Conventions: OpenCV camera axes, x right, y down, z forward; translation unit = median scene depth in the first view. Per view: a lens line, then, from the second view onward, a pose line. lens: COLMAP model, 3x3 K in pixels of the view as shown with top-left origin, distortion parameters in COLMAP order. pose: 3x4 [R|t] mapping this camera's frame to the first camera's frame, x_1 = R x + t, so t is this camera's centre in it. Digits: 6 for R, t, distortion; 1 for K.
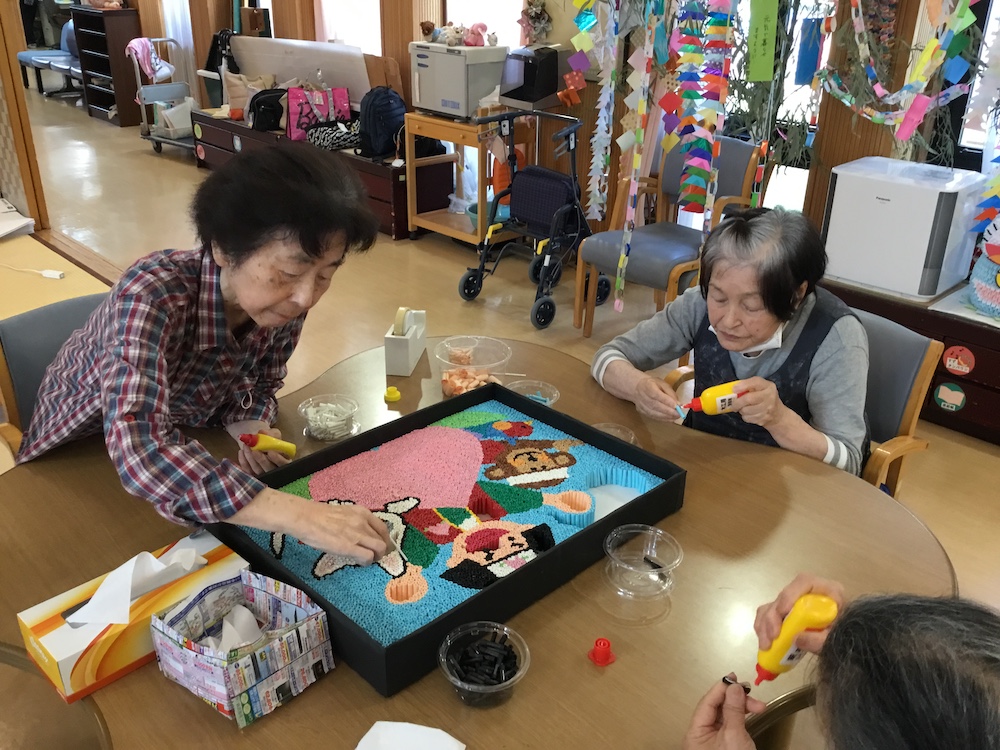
lens RADIAL K [[903.3, 0, 500.0], [0, 903.3, 375.0], [0, 0, 1]] dist [0.147728, -0.317494]
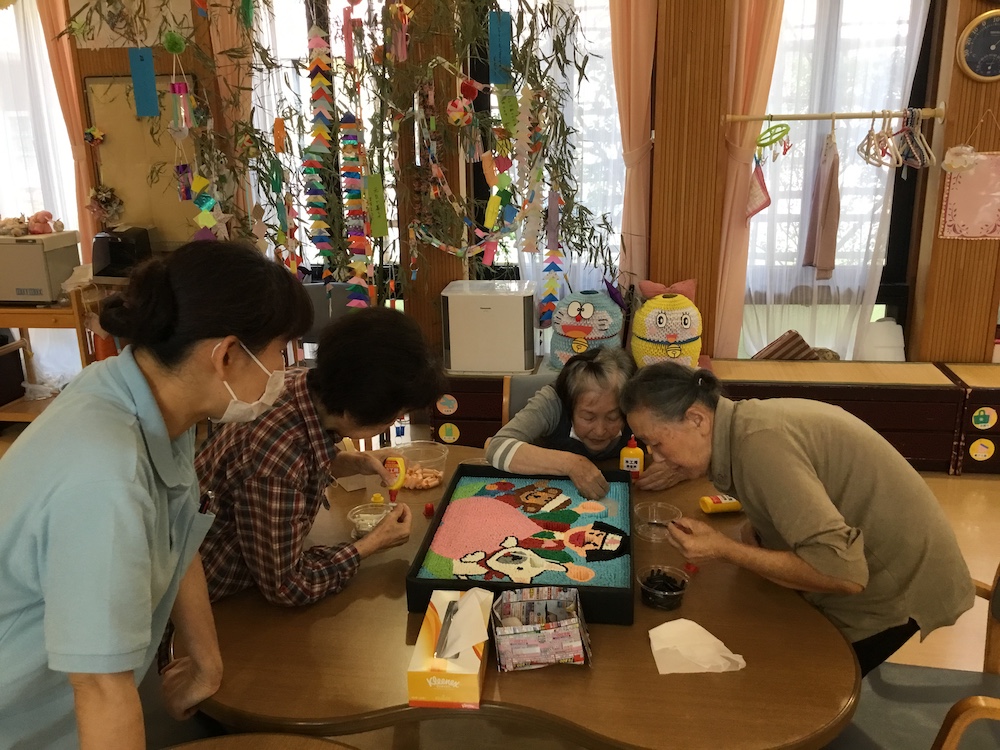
lens RADIAL K [[903.3, 0, 500.0], [0, 903.3, 375.0], [0, 0, 1]] dist [0.147728, -0.317494]
pose [[0.785293, -0.201195, 0.585521, -0.358531], [0.288203, 0.955805, -0.058104, -0.011358], [-0.547954, 0.214378, 0.808572, -0.078584]]
